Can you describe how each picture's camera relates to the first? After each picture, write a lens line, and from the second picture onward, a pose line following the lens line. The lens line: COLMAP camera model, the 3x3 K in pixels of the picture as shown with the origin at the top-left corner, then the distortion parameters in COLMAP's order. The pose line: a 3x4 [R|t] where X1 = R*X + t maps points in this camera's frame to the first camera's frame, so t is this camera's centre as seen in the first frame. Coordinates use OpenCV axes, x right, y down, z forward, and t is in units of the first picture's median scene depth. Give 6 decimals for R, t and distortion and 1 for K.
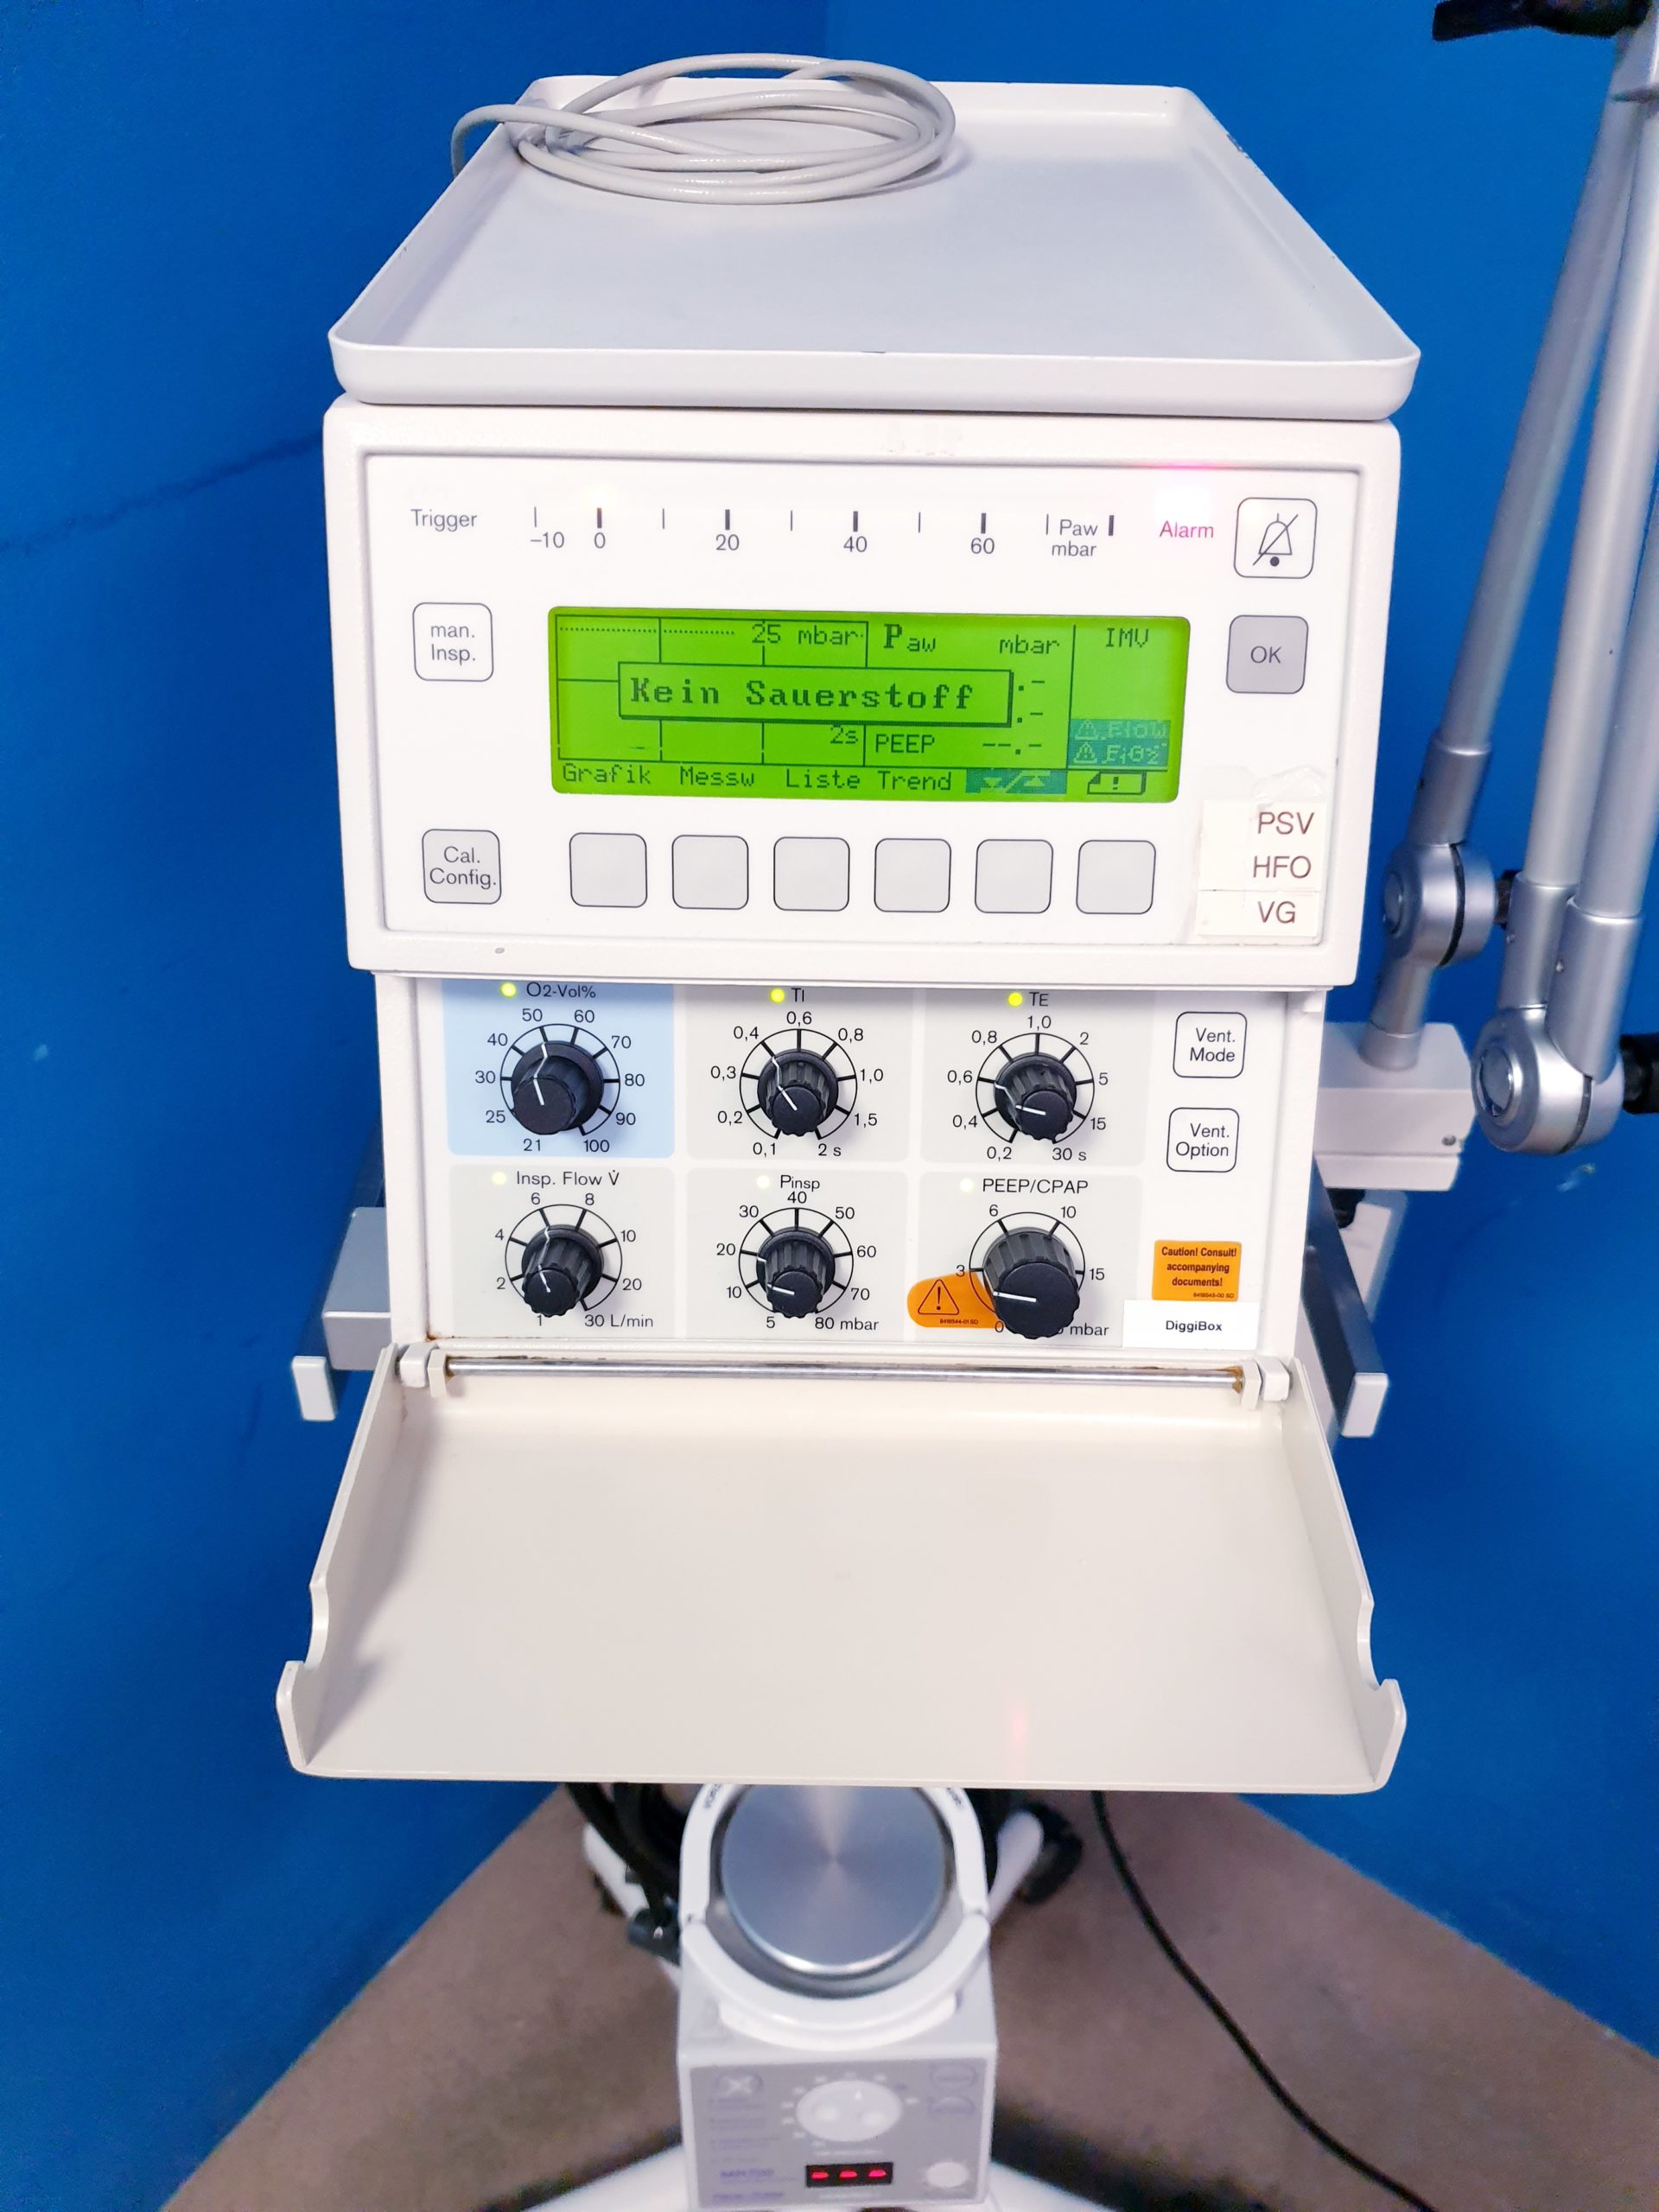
lens RADIAL K [[1772.2, 0, 829.5], [0, 1772.2, 1106.0], [0, 0, 1]] dist [-0.002389, 0.000489]
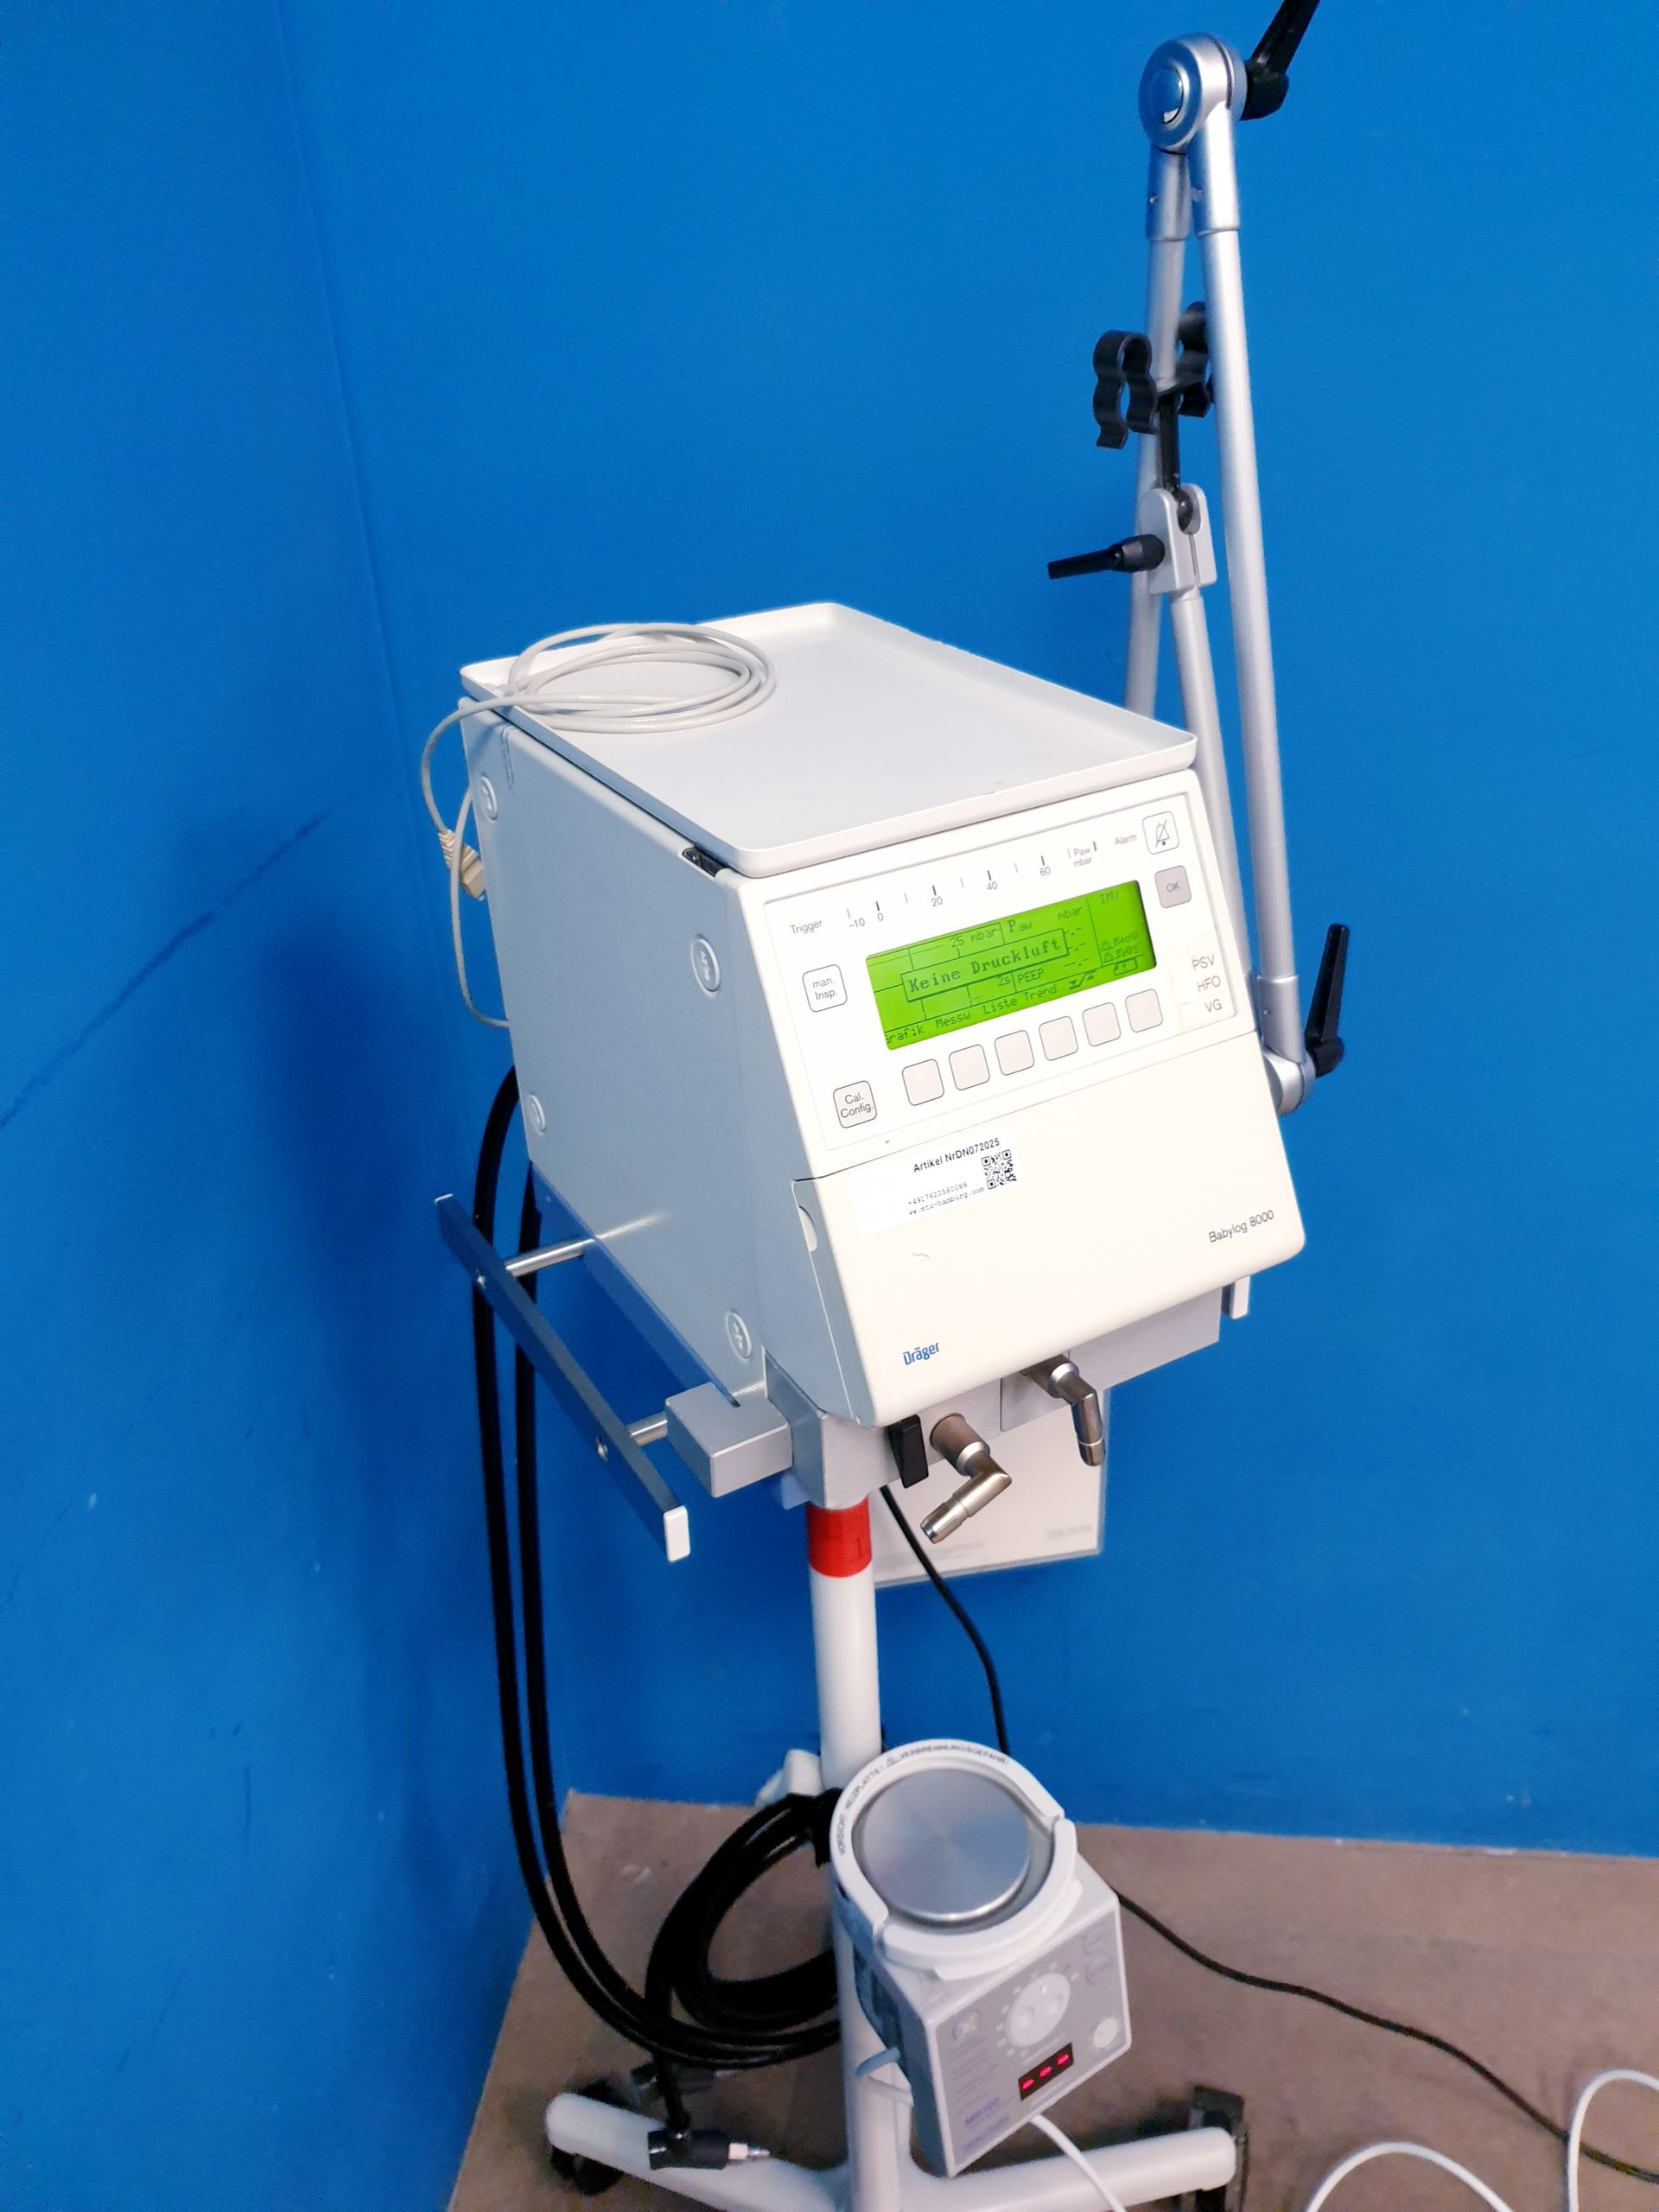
lens RADIAL K [[1775.6, 0, 907.6], [0, 1775.6, 1086.9], [0, 0, 1]] dist [-0.000093, 0.000373]
pose [[0.856076, -0.292264, 0.426282, -0.926640], [0.360511, 0.928662, -0.087290, 0.025600], [-0.370360, 0.228406, 0.900369, -0.652343]]
